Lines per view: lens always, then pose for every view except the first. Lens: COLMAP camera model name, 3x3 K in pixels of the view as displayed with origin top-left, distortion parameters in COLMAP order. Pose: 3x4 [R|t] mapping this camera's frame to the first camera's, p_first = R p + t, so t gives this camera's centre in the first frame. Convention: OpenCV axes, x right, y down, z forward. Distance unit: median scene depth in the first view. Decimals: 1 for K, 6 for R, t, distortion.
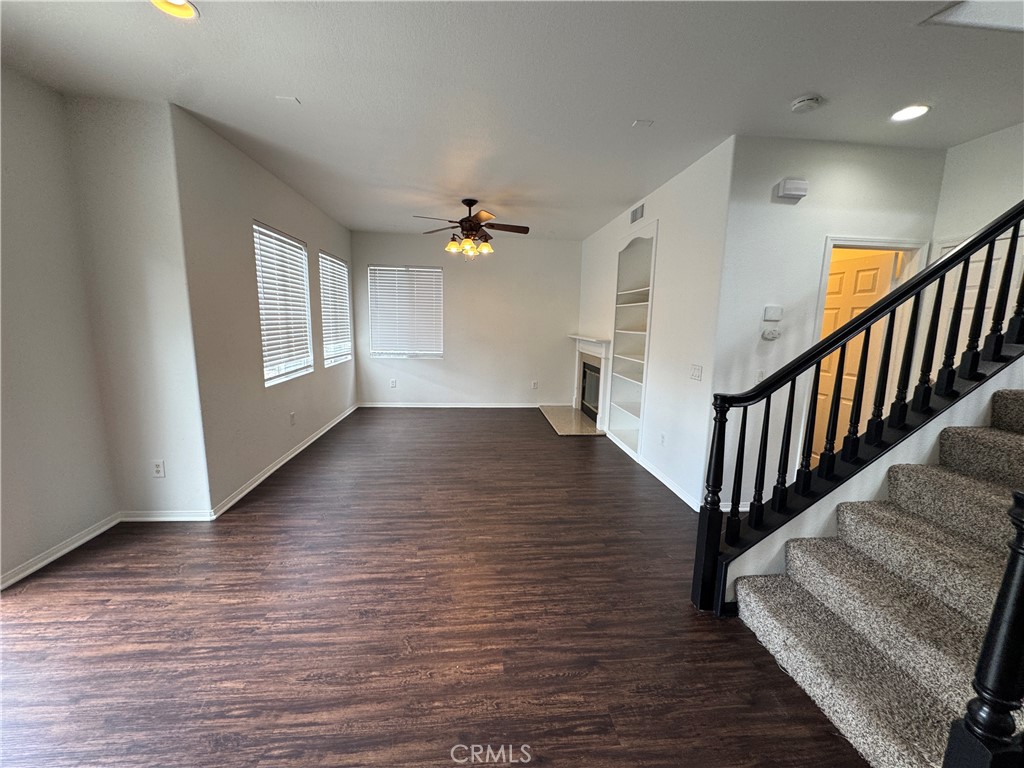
lens RADIAL K [[408.1, 0, 512.0], [0, 408.1, 384.0], [0, 0, 1]] dist [-0.003092, -0.000397]
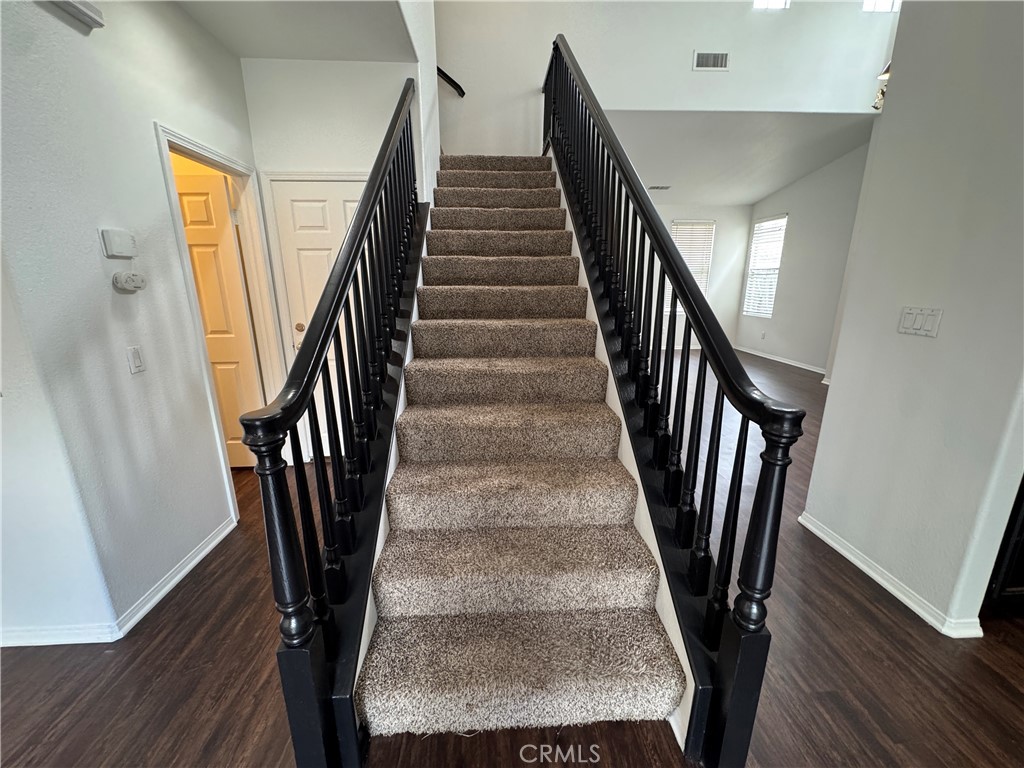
lens RADIAL K [[408.1, 0, 512.0], [0, 408.1, 384.0], [0, 0, 1]] dist [-0.003092, -0.000397]
pose [[0.039888, -0.269116, 0.962281, 0.085512], [0.158410, 0.952571, 0.259834, -0.057139], [-0.986567, 0.142070, 0.080627, 0.520317]]
